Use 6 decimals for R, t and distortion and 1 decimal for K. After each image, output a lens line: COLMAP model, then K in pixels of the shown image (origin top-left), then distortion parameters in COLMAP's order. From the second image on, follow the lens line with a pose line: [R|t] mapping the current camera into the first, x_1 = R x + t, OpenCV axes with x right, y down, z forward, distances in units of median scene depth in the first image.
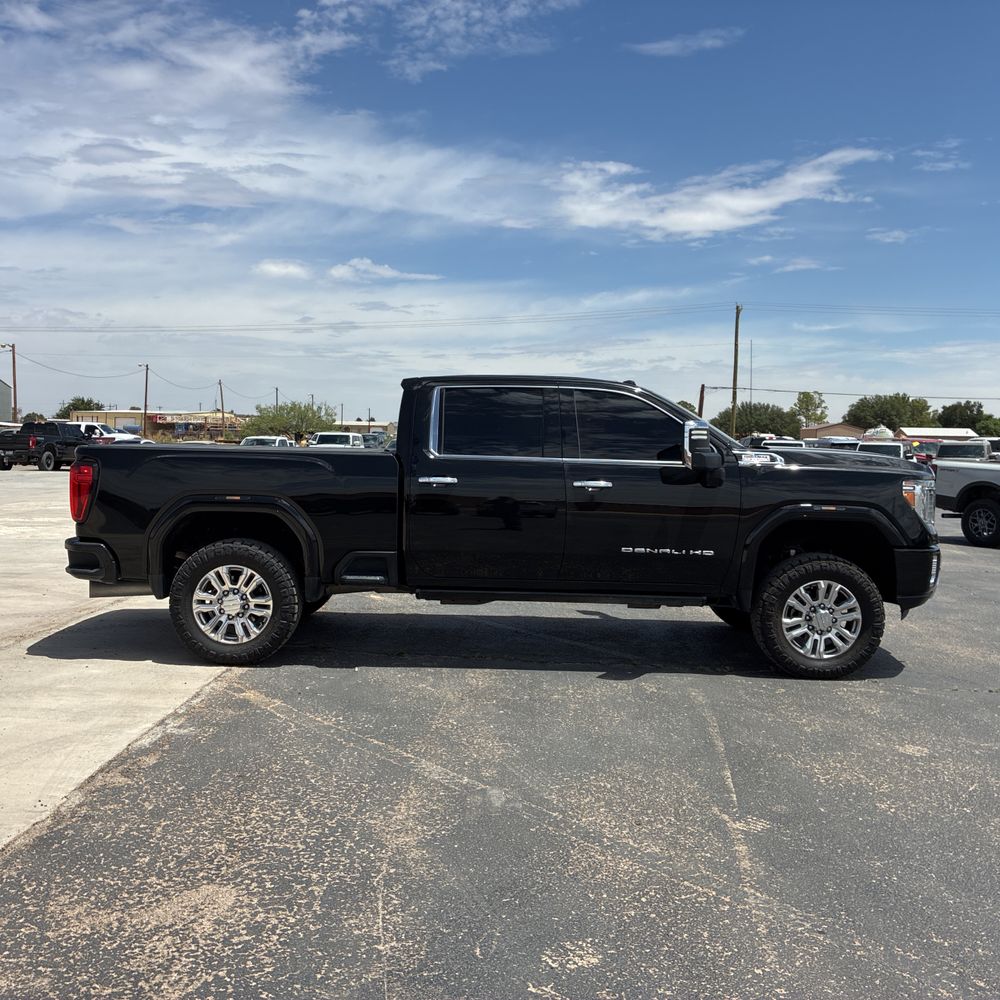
lens RADIAL K [[1023.8, 0, 513.4], [0, 1023.8, 521.8], [0, 0, 1]] dist [0.026930, 0.000000]
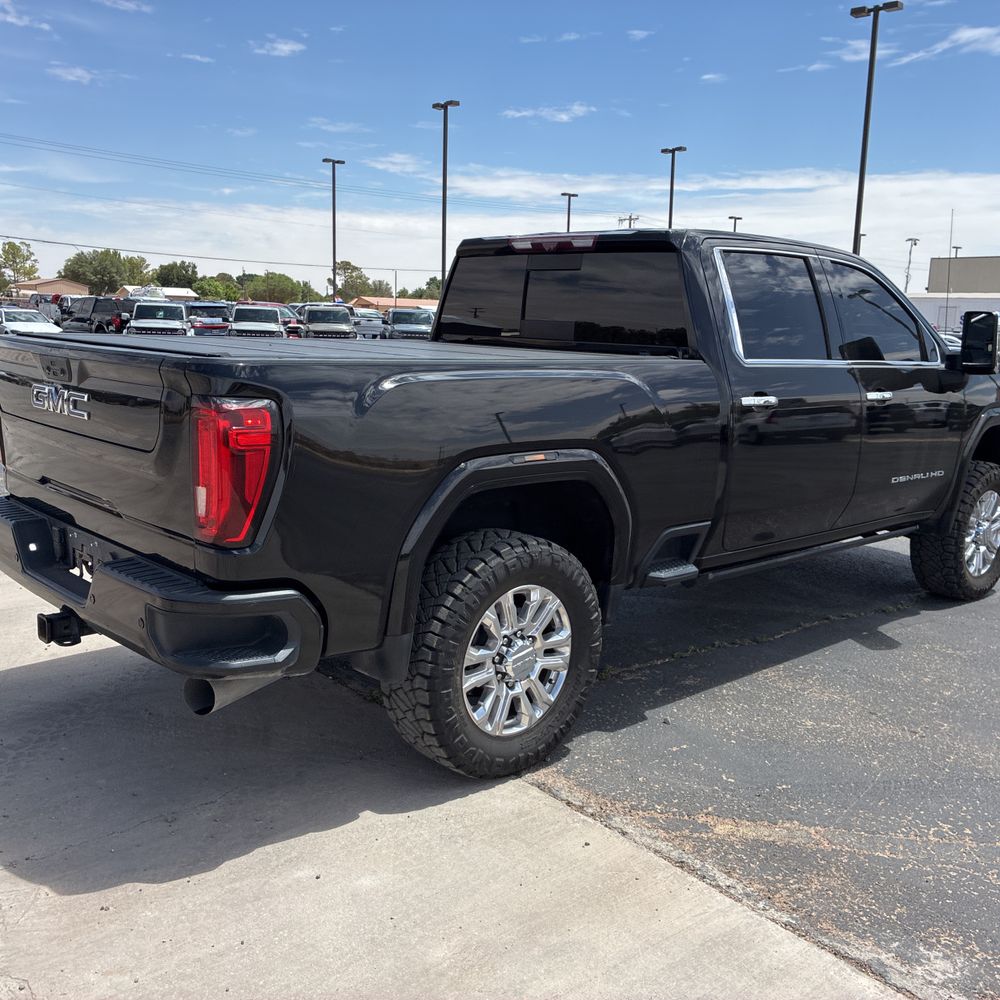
lens RADIAL K [[1023.8, 0, 505.5], [0, 1023.8, 506.9], [0, 0, 1]] dist [0.026930, 0.000000]
pose [[0.728953, -0.118441, 0.674240, -0.609715], [0.035646, 0.990150, 0.135397, -0.064804], [-0.683635, -0.074664, 0.725995, 0.630166]]
